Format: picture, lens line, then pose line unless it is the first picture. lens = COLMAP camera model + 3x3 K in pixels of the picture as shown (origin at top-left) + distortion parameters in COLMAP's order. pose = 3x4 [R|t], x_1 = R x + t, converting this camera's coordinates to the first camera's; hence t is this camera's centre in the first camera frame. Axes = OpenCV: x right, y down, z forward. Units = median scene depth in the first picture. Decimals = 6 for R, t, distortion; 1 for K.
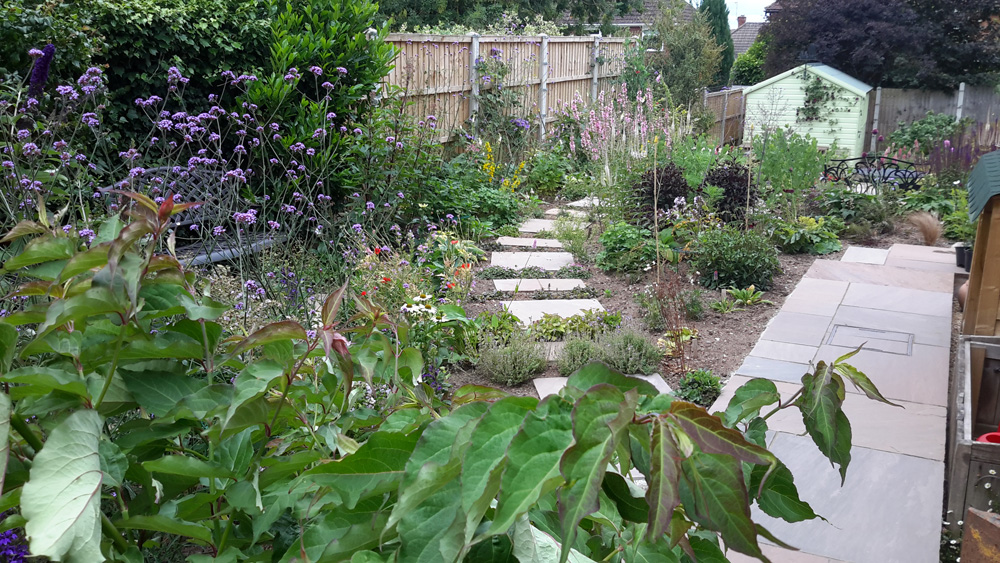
lens RADIAL K [[928.4, 0, 500.0], [0, 928.4, 281.5], [0, 0, 1]] dist [0.090965, -0.213781]
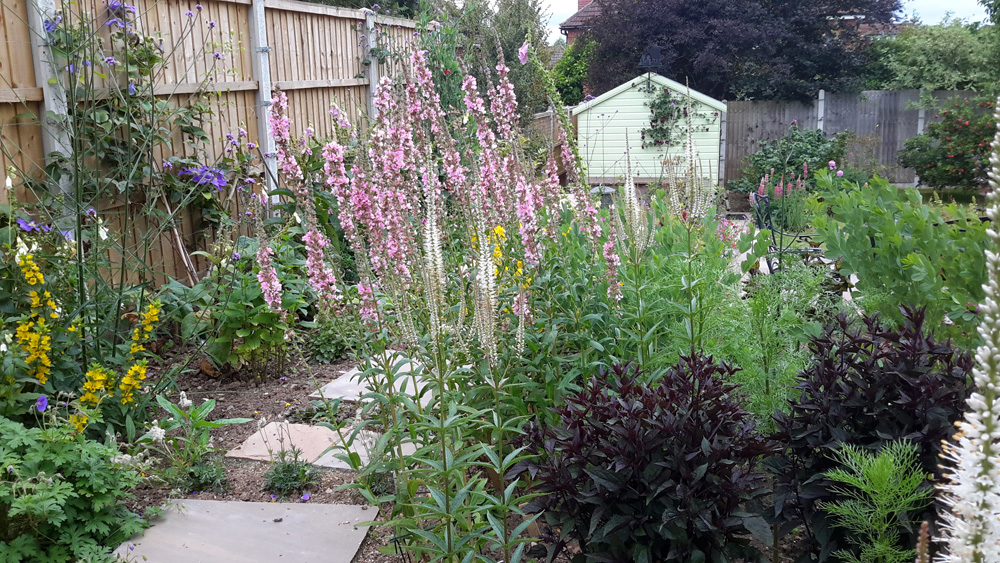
lens RADIAL K [[928.4, 0, 500.0], [0, 928.4, 281.5], [0, 0, 1]] dist [0.090965, -0.213781]
pose [[0.973683, -0.081210, 0.212949, 0.028850], [0.089061, 0.995646, -0.027520, -0.048201], [-0.209787, 0.045761, 0.976676, 0.270106]]
